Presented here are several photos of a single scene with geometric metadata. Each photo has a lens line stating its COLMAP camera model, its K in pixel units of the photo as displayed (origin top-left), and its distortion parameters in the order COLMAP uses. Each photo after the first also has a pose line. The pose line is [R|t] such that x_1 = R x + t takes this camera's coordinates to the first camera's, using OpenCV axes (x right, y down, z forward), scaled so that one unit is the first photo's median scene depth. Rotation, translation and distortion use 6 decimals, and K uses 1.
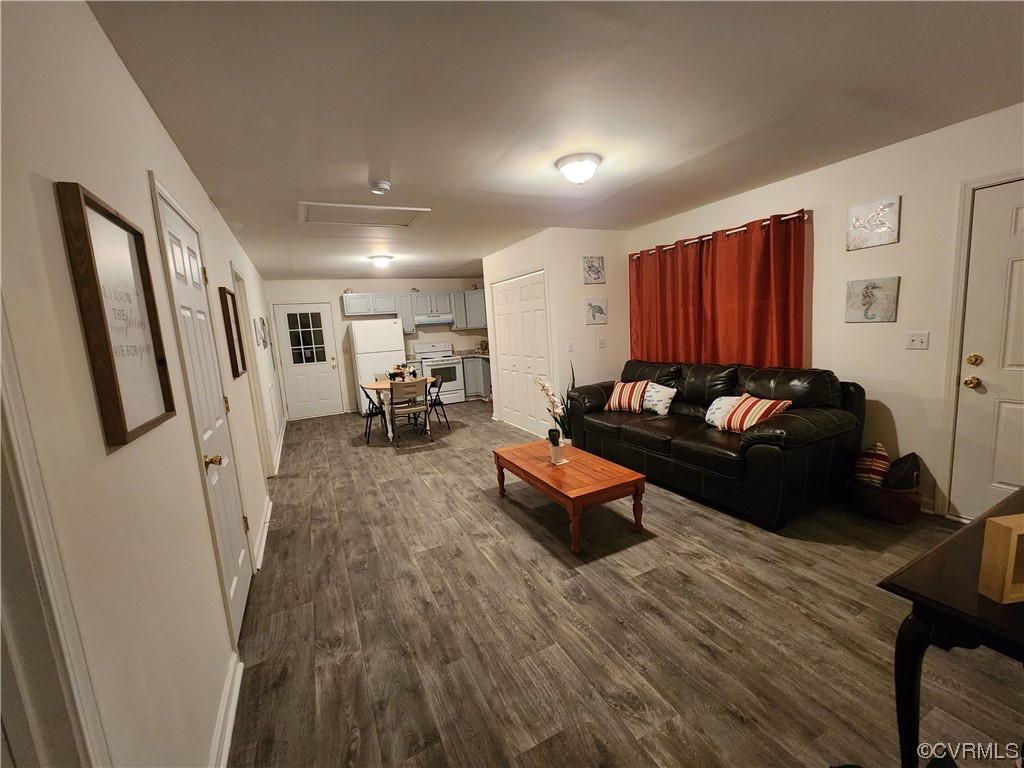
lens RADIAL K [[428.1, 0, 524.1], [0, 428.1, 385.5], [0, 0, 1]] dist [-0.001194, -0.000089]
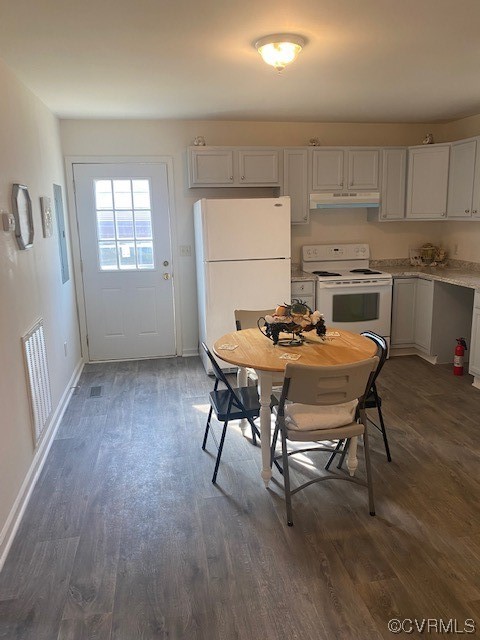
lens RADIAL K [[495.9, 0, 240.9], [0, 495.9, 315.1], [0, 0, 1]] dist [0.051743, -0.075869]
pose [[0.956173, 0.101916, -0.274493, -0.289135], [-0.081644, 0.993088, 0.084323, -0.105945], [0.281189, -0.058217, 0.957885, 0.705313]]
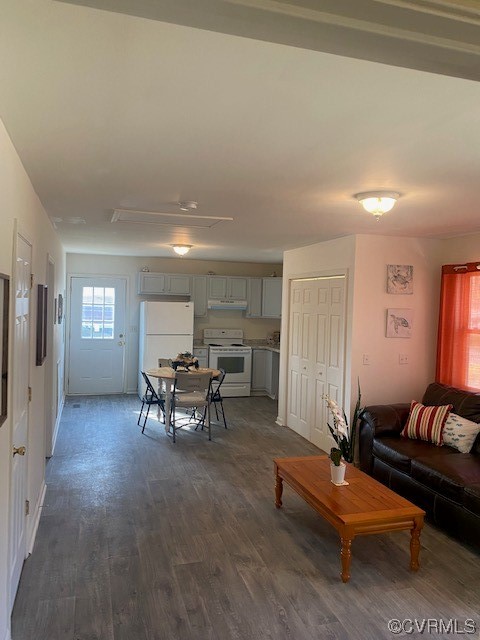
lens RADIAL K [[495.9, 0, 240.9], [0, 495.9, 315.1], [0, 0, 1]] dist [0.051743, -0.075869]
pose [[0.979289, 0.096903, -0.177773, 0.026771], [-0.116115, 0.988084, -0.101035, -0.049090], [0.165864, 0.119585, 0.978871, -0.107492]]
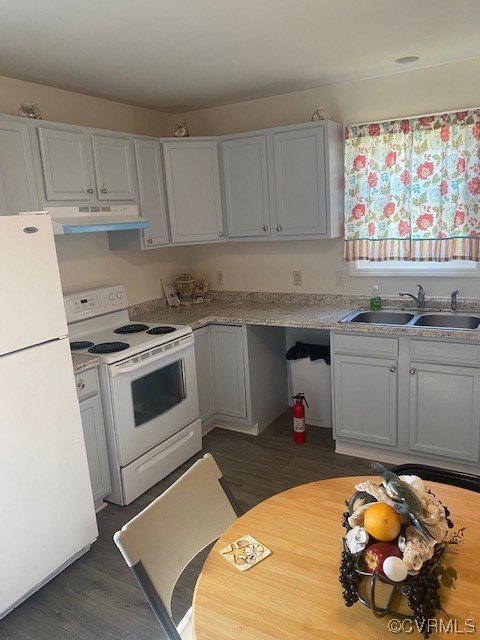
lens RADIAL K [[495.9, 0, 240.9], [0, 495.9, 315.1], [0, 0, 1]] dist [0.051743, -0.075869]
pose [[0.839578, -0.095220, 0.534830, -0.621865], [0.082496, 0.995448, 0.047725, -0.178753], [-0.536939, 0.004053, 0.843611, 1.226481]]
